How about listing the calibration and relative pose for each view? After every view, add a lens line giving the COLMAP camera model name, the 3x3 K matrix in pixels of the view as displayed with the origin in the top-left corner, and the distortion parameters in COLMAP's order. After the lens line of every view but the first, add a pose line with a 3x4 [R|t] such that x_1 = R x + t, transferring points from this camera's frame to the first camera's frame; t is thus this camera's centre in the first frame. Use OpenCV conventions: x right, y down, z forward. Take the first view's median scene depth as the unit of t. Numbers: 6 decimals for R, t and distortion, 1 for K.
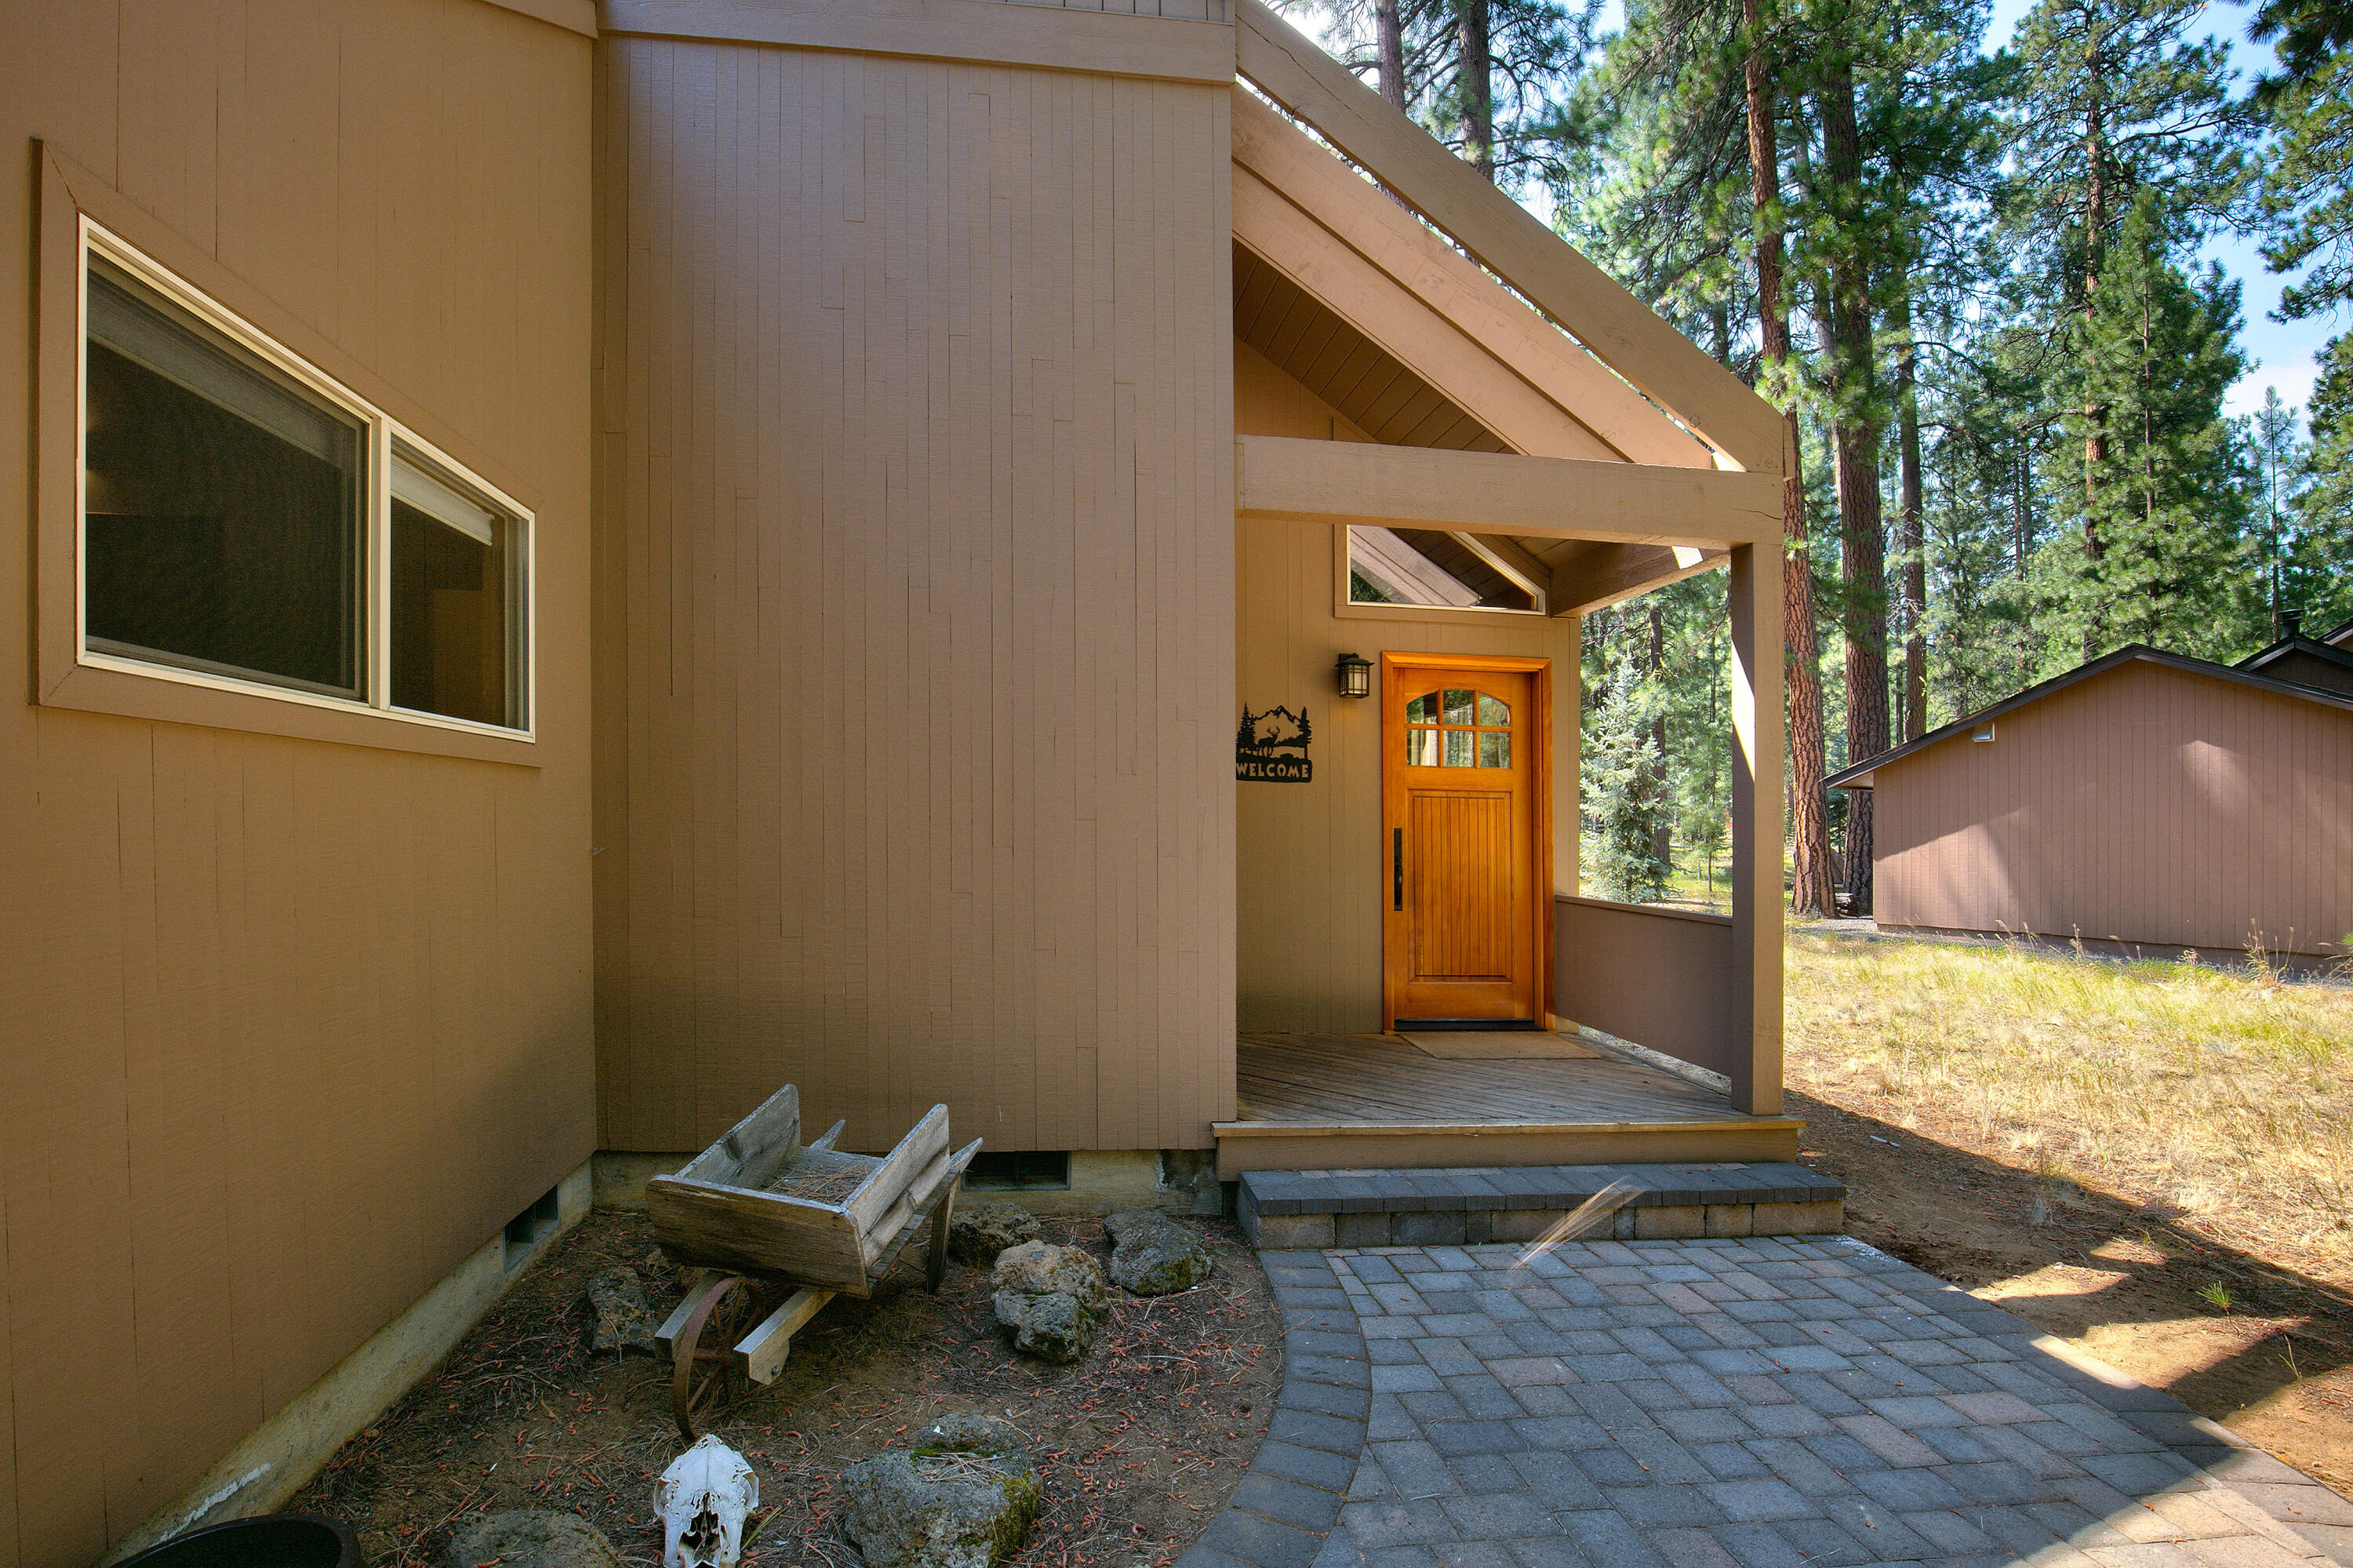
lens RADIAL K [[1041.2, 0, 1202.7], [0, 1041.2, 787.1], [0, 0, 1]] dist [-0.033253, 0.004758]
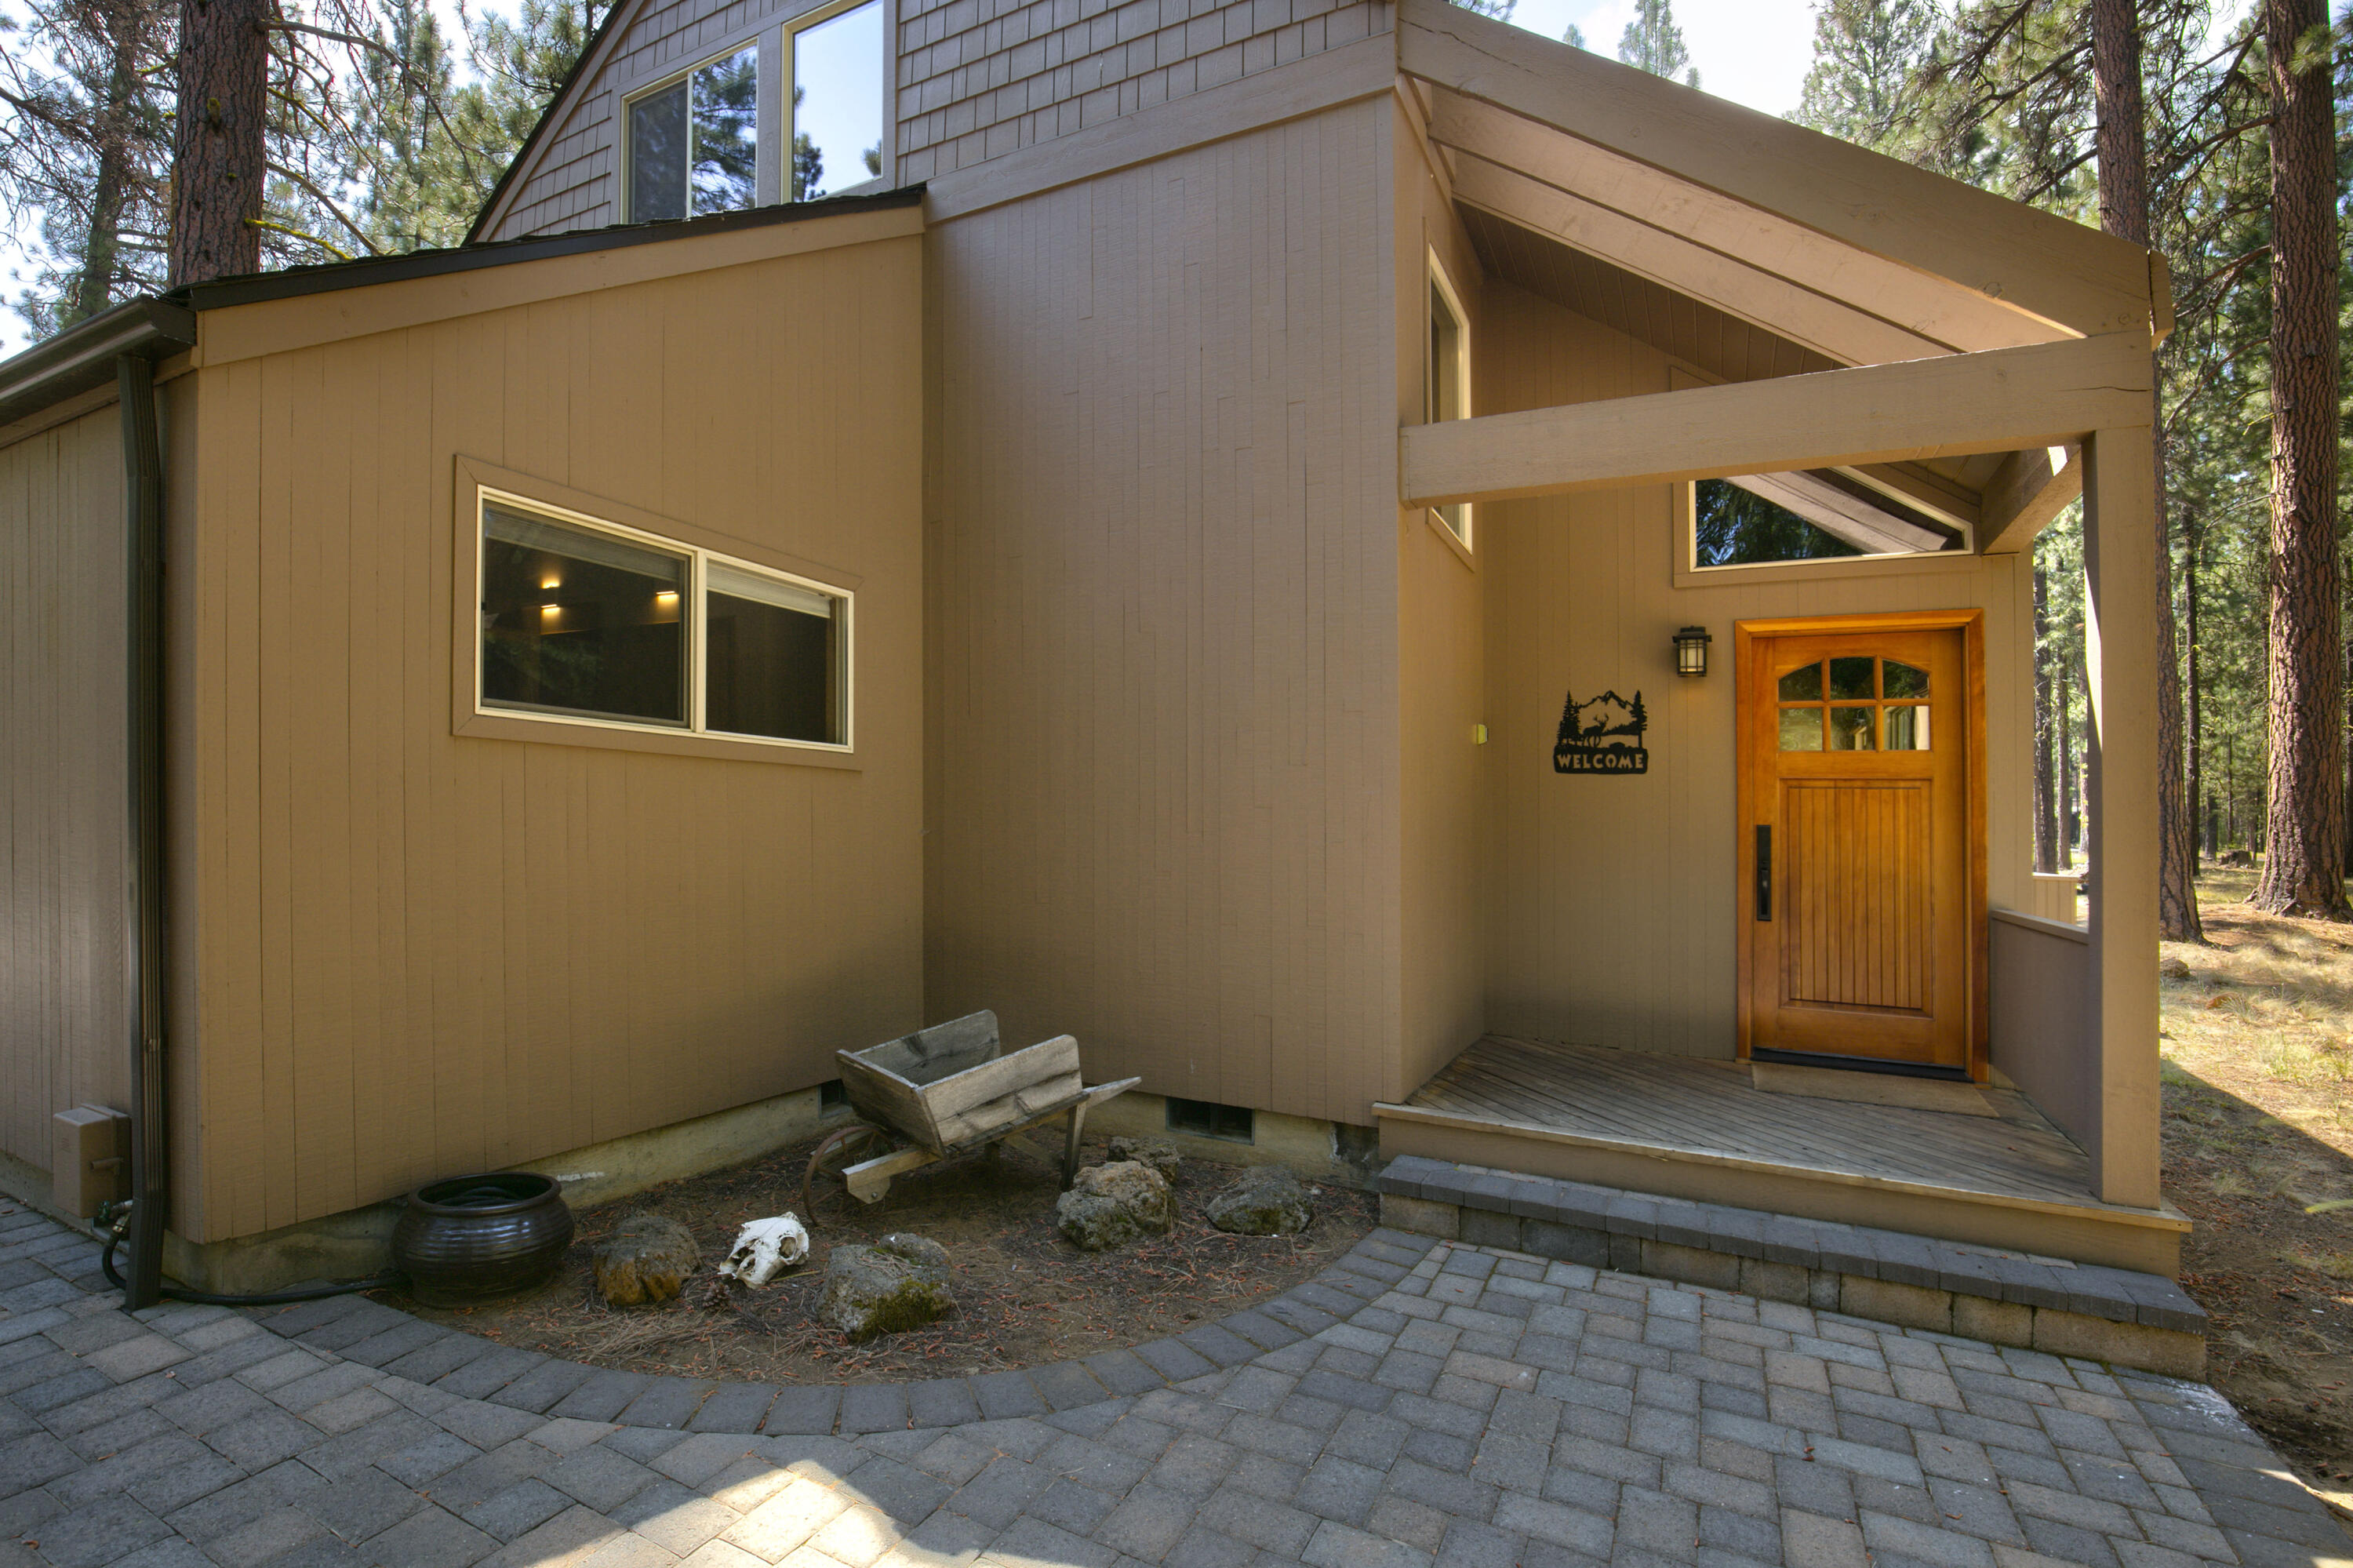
lens RADIAL K [[1066.6, 0, 1176.5], [0, 1066.6, 784.0], [0, 0, 1]] dist [-0.033473, 0.005184]
pose [[0.837564, -0.020755, -0.545945, 0.423300], [0.012926, 0.999751, -0.018176, 0.025847], [0.546186, 0.008166, 0.837624, 0.010443]]
